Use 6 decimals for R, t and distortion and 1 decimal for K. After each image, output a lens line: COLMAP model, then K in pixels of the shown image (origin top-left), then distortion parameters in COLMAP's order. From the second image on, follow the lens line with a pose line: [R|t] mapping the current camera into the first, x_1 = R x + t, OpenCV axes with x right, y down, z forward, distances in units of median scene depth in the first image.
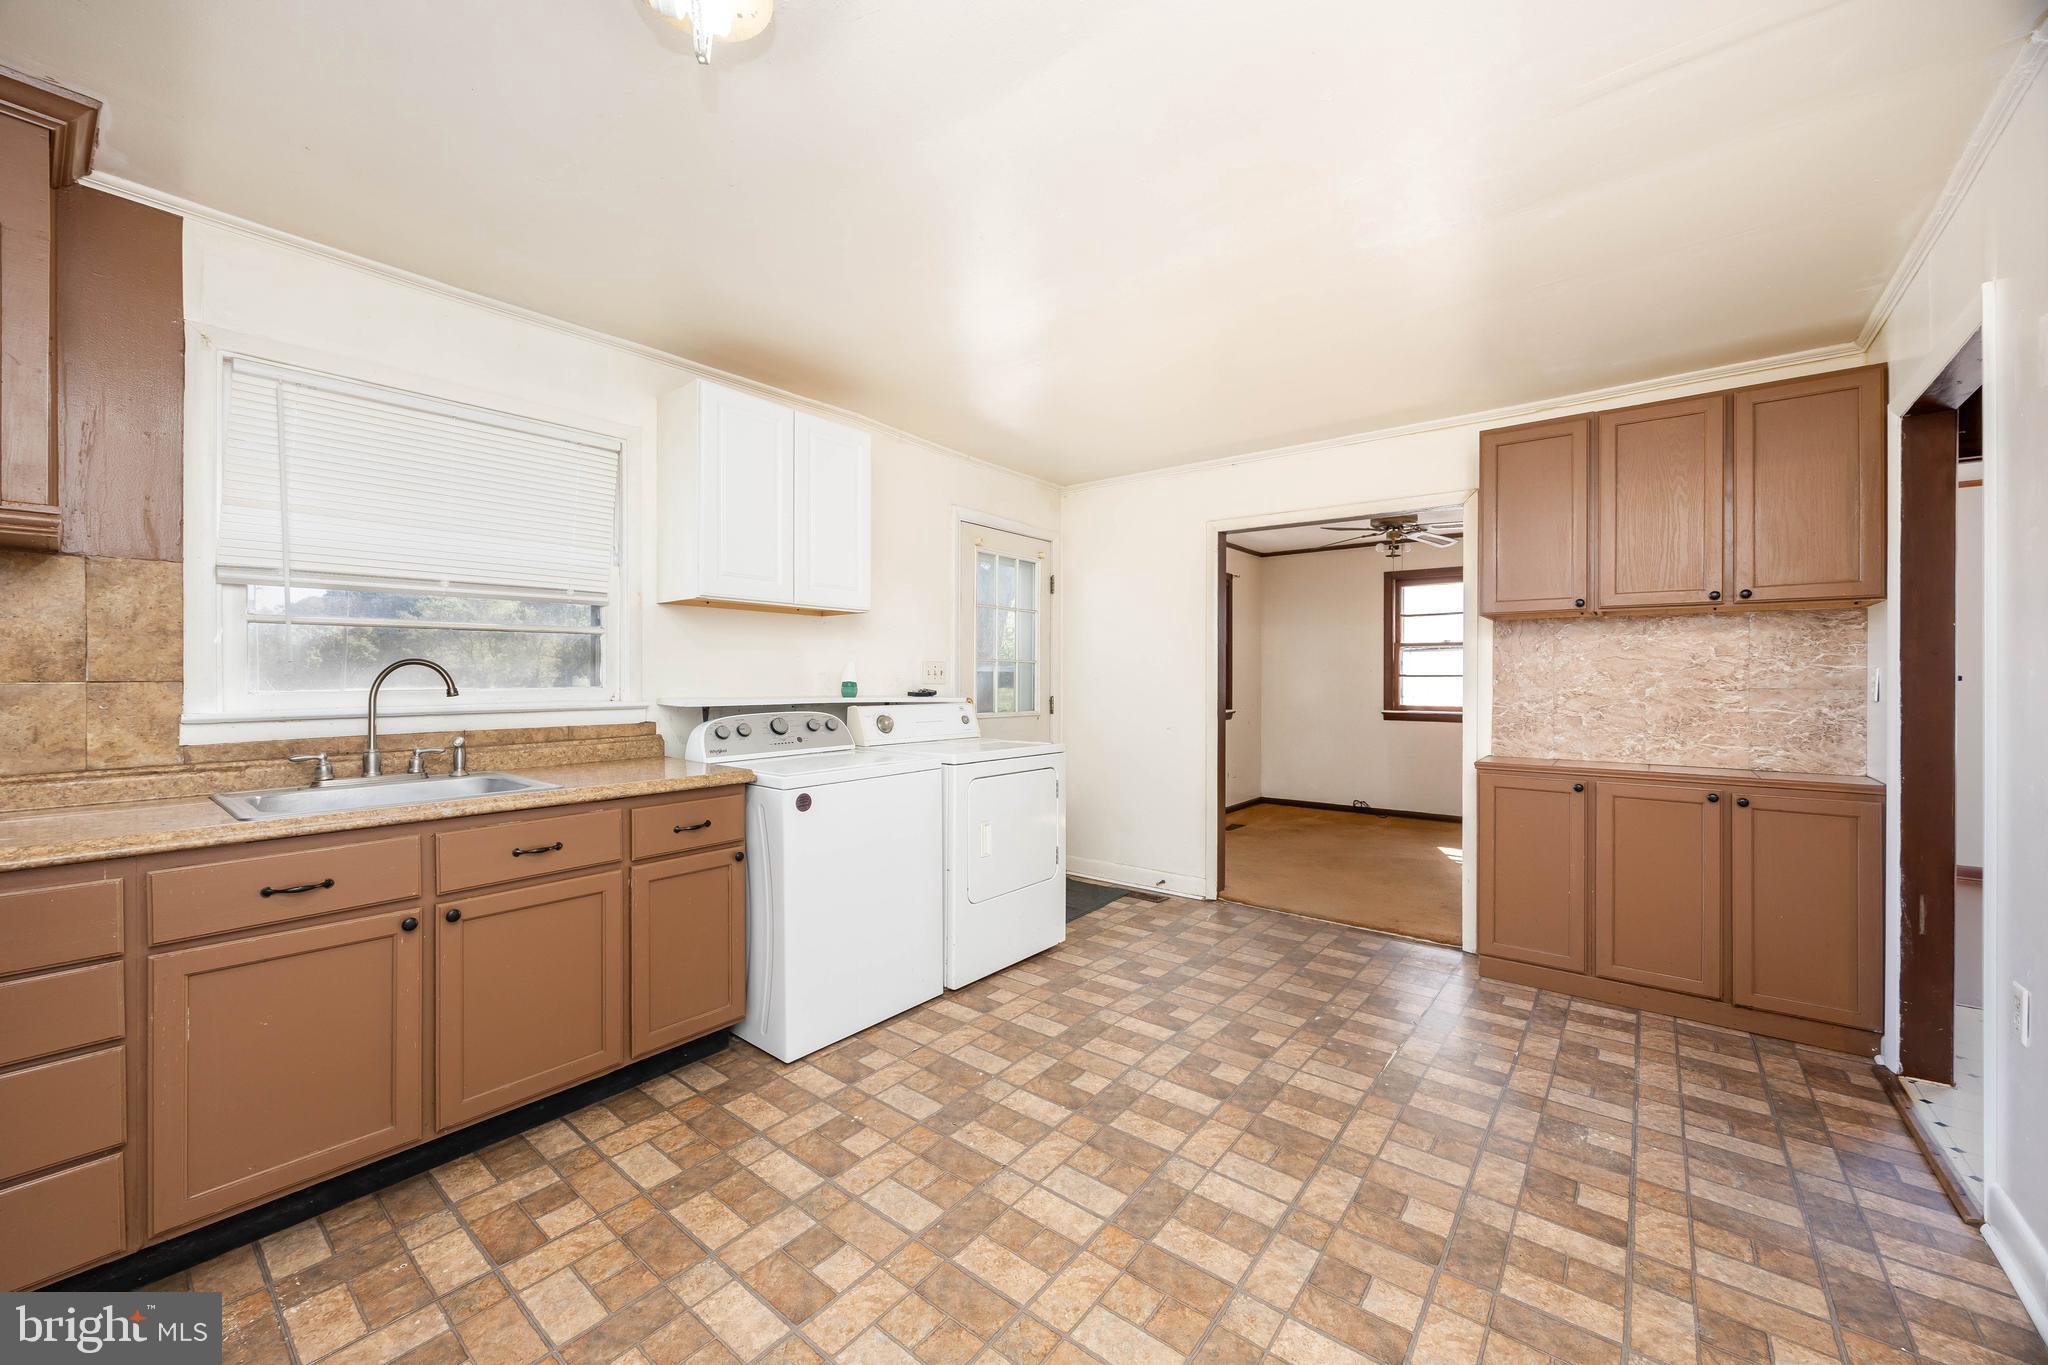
lens RADIAL K [[804.0, 0, 1016.0], [0, 804.0, 679.8], [0, 0, 1]] dist [-0.000777, -0.000034]
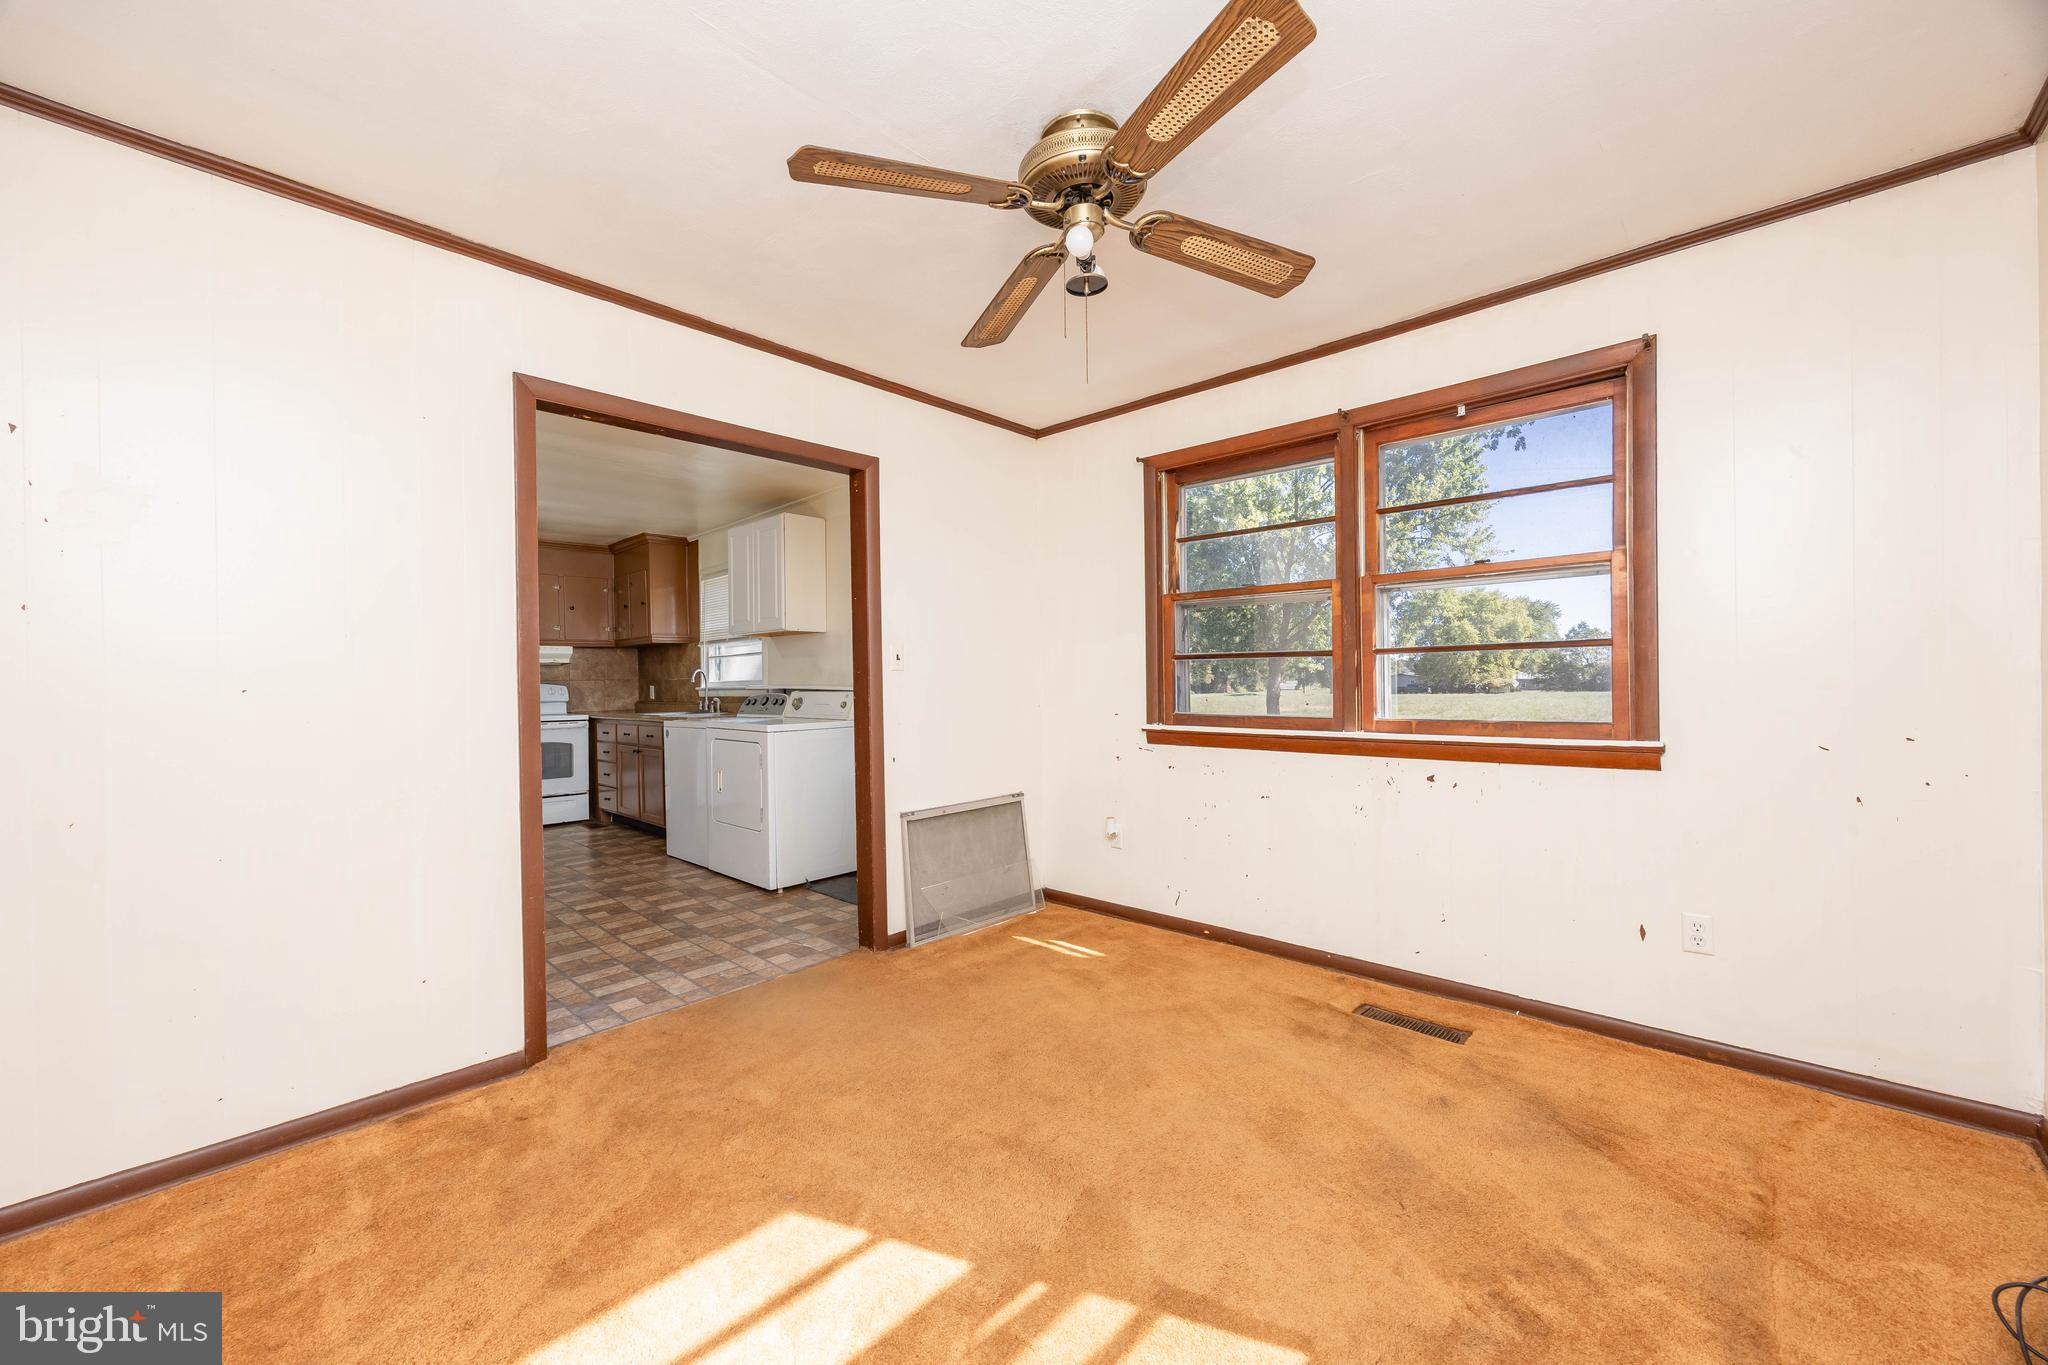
lens RADIAL K [[804.0, 0, 1019.1], [0, 804.0, 680.8], [0, 0, 1]] dist [-0.000777, -0.000034]
pose [[-0.096038, 0.016442, -0.995242, 1.277199], [0.012248, 0.999807, 0.015336, -0.003038], [0.995302, -0.010717, -0.096221, 1.561955]]
